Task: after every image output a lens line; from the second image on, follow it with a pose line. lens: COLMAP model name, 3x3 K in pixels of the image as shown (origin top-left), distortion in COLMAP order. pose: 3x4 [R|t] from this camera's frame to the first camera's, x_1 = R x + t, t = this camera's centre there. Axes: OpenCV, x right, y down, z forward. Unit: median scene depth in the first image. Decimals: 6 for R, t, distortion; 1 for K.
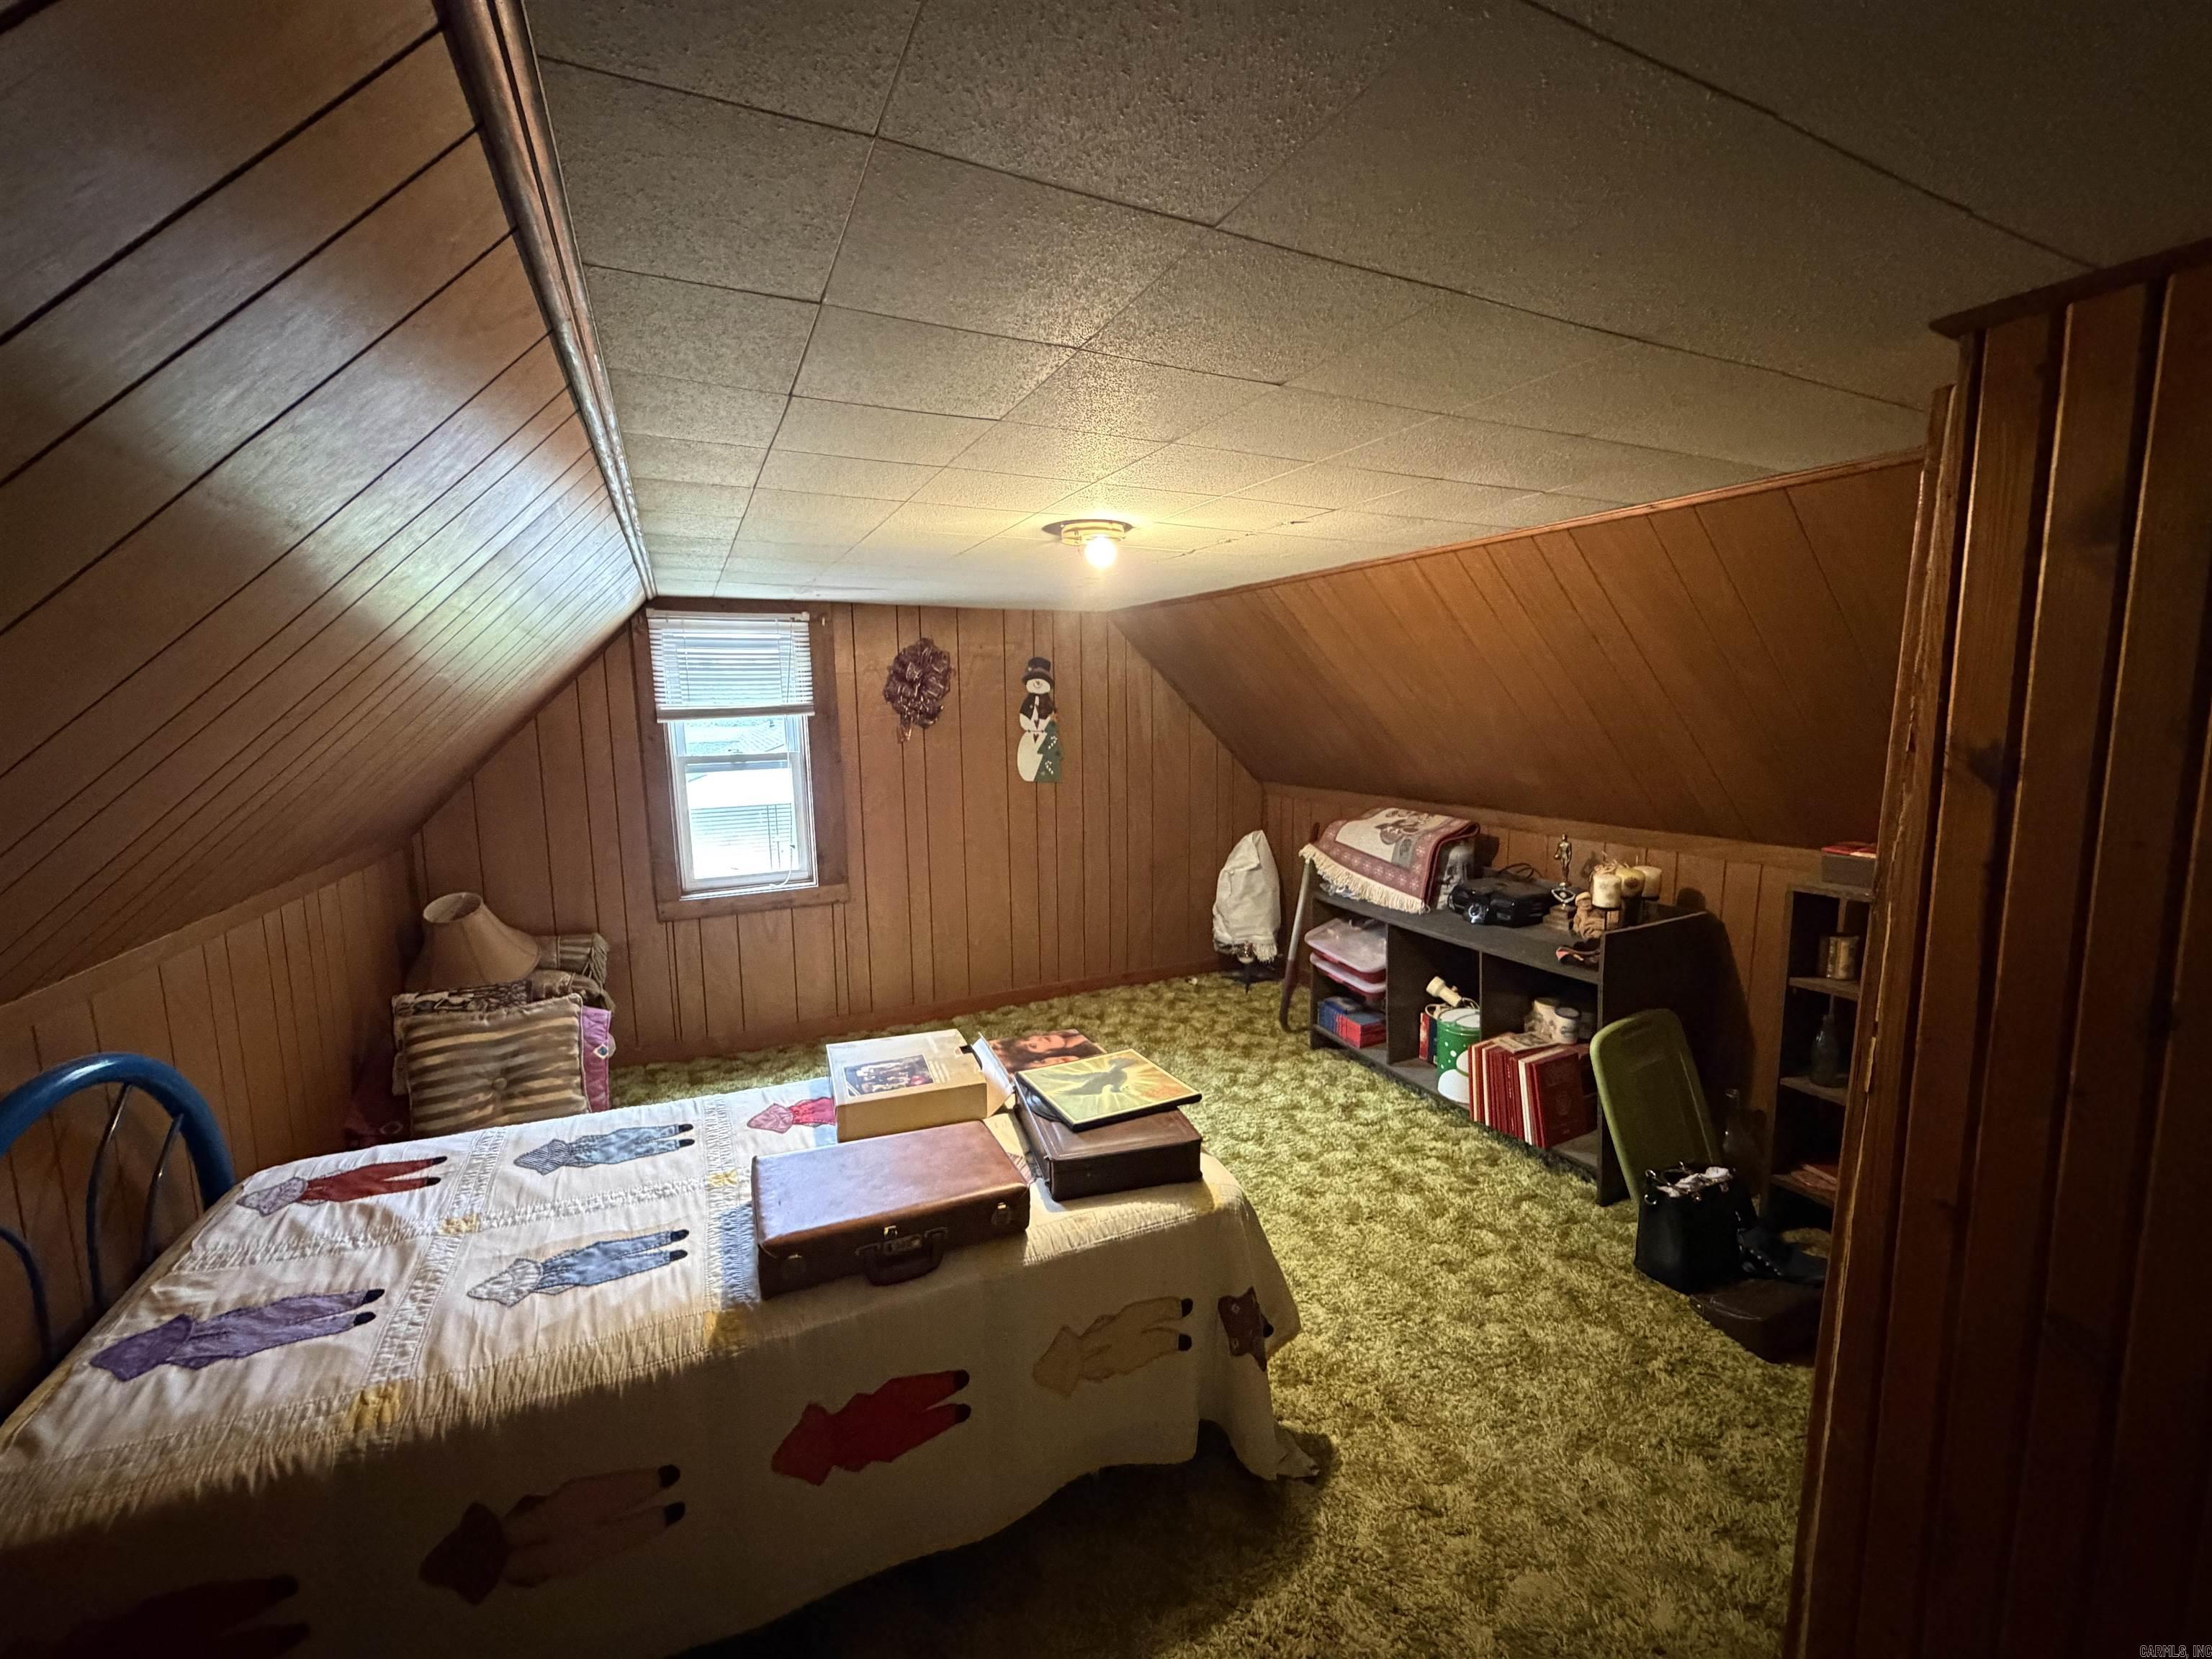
lens RADIAL K [[886.9, 0, 1106.1], [0, 886.9, 818.8], [0, 0, 1]] dist [-0.004504, -0.000592]
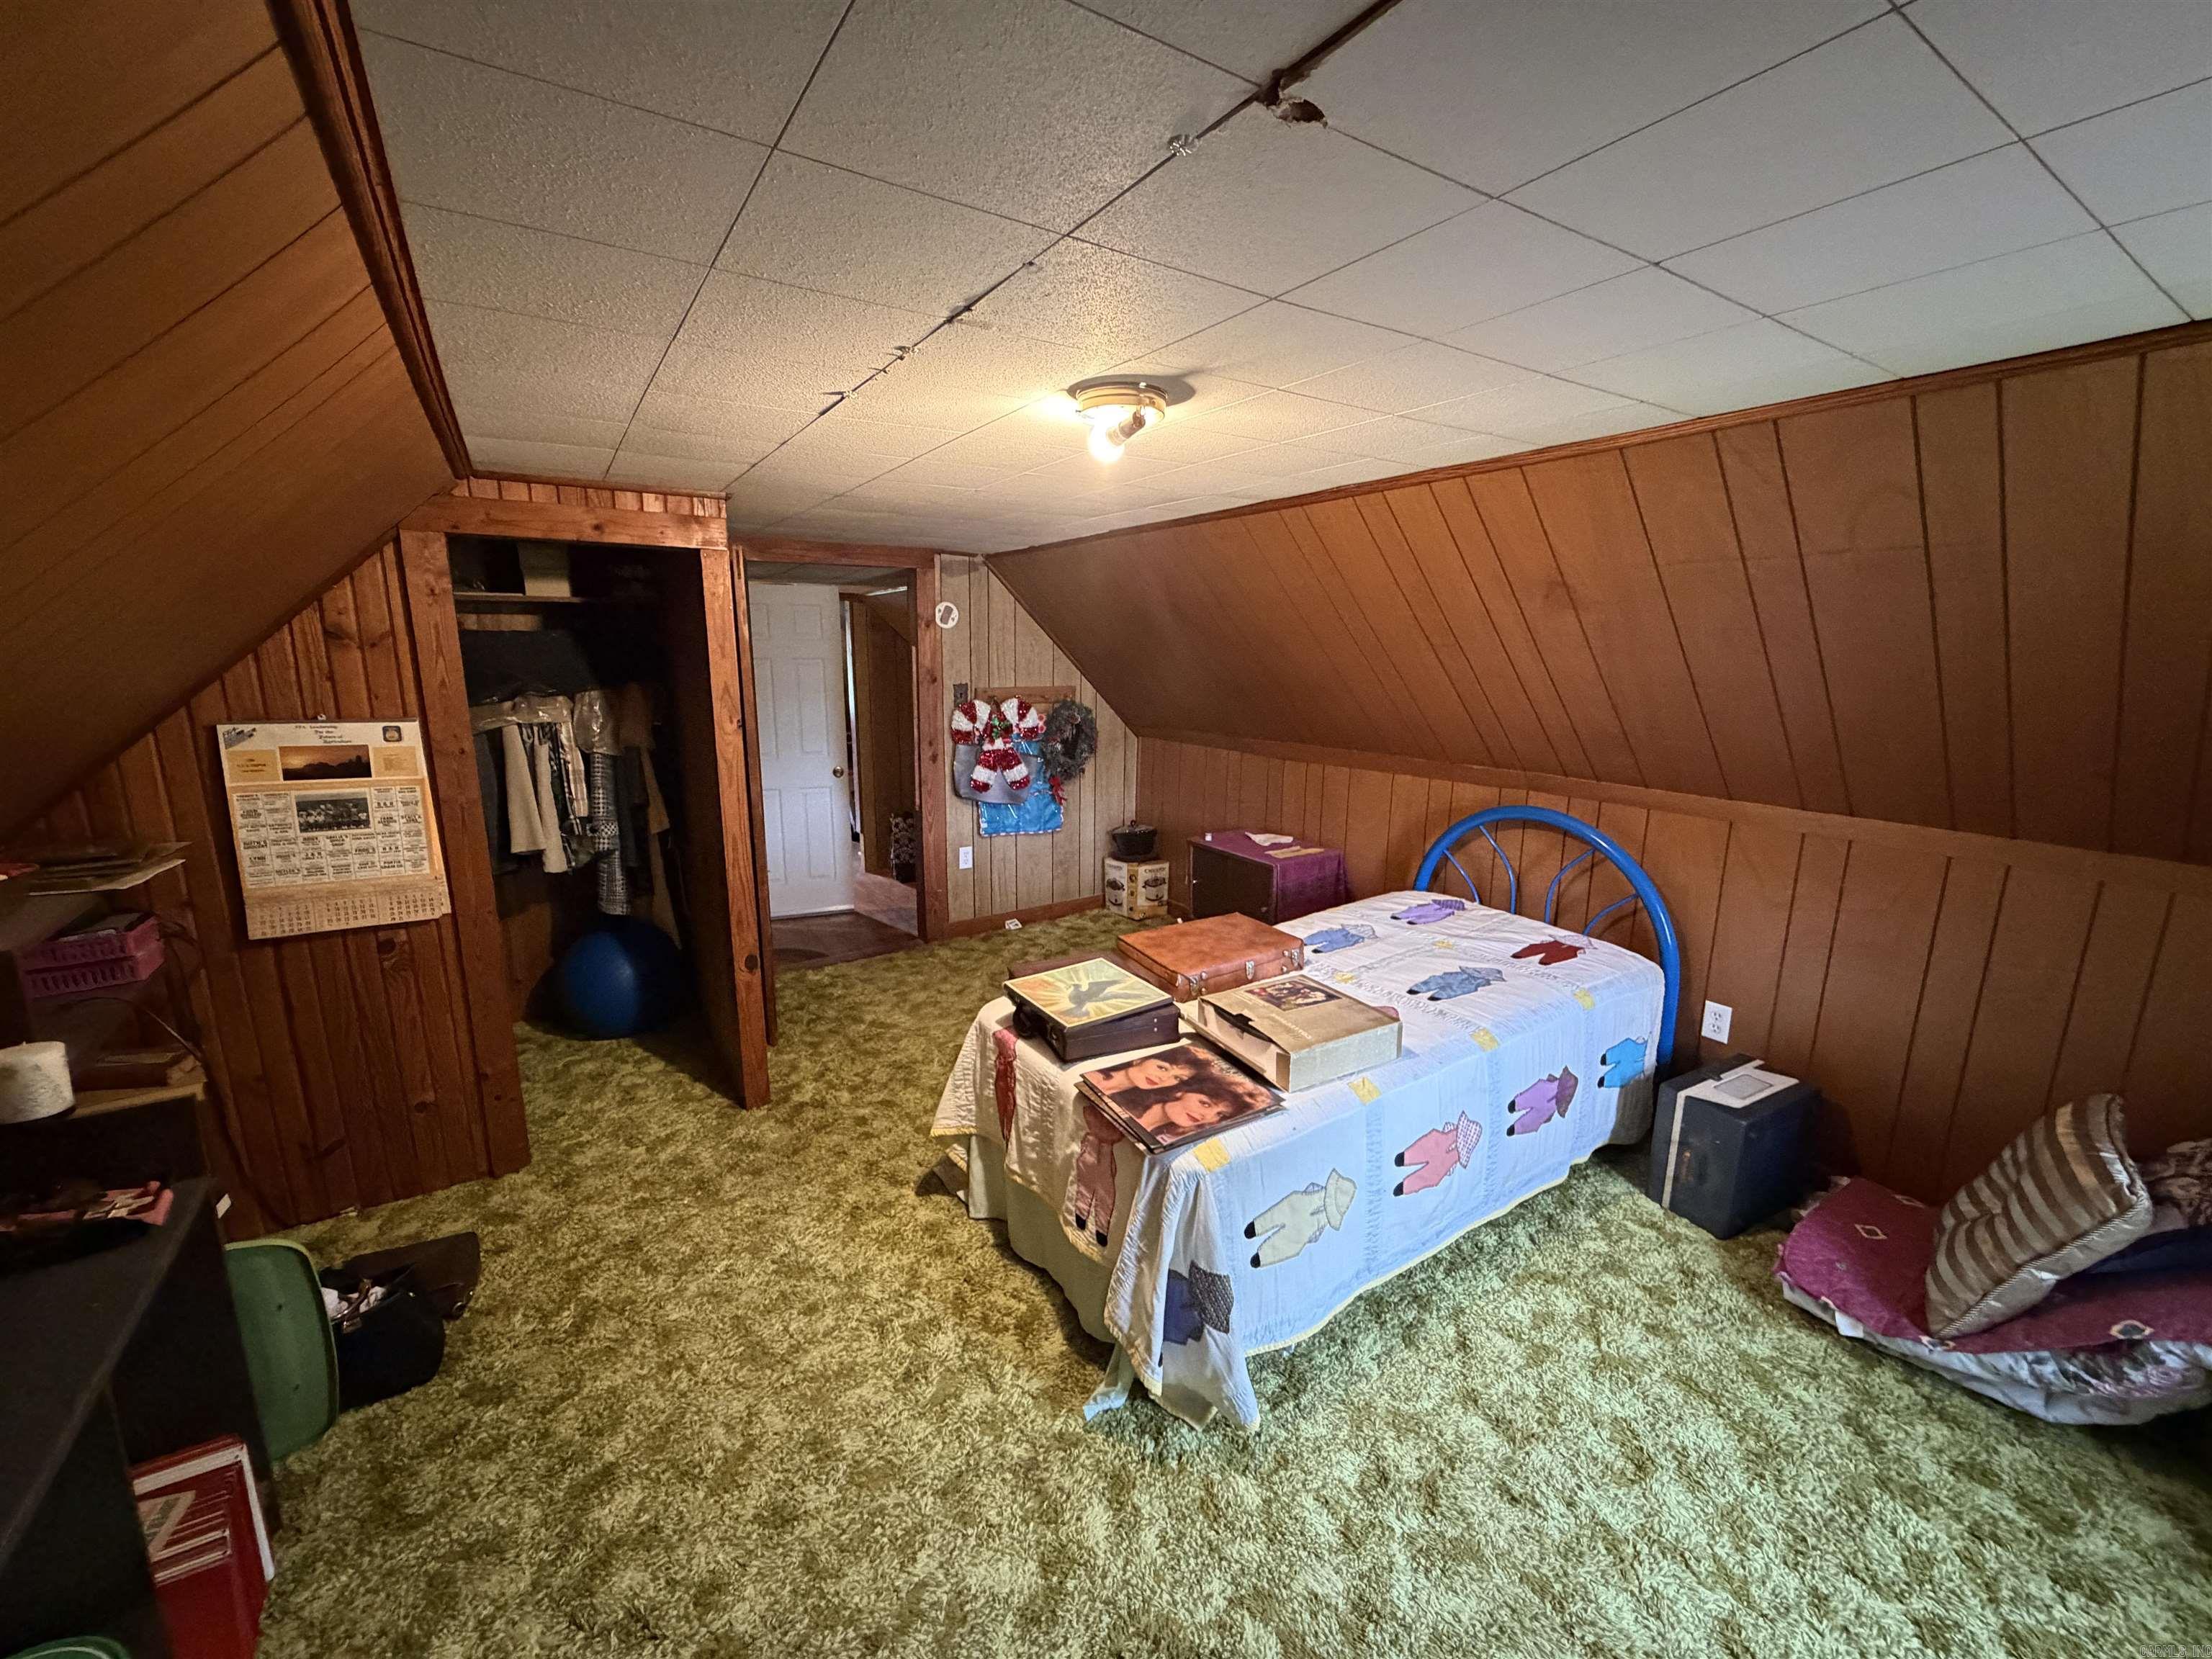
lens RADIAL K [[886.9, 0, 1102.2], [0, 886.9, 829.4], [0, 0, 1]] dist [-0.004504, -0.000592]
pose [[-0.992727, 0.033774, -0.115556, 0.099083], [-0.006299, 0.943956, 0.330011, -0.251007], [0.120226, 0.328339, -0.936877, 1.913002]]
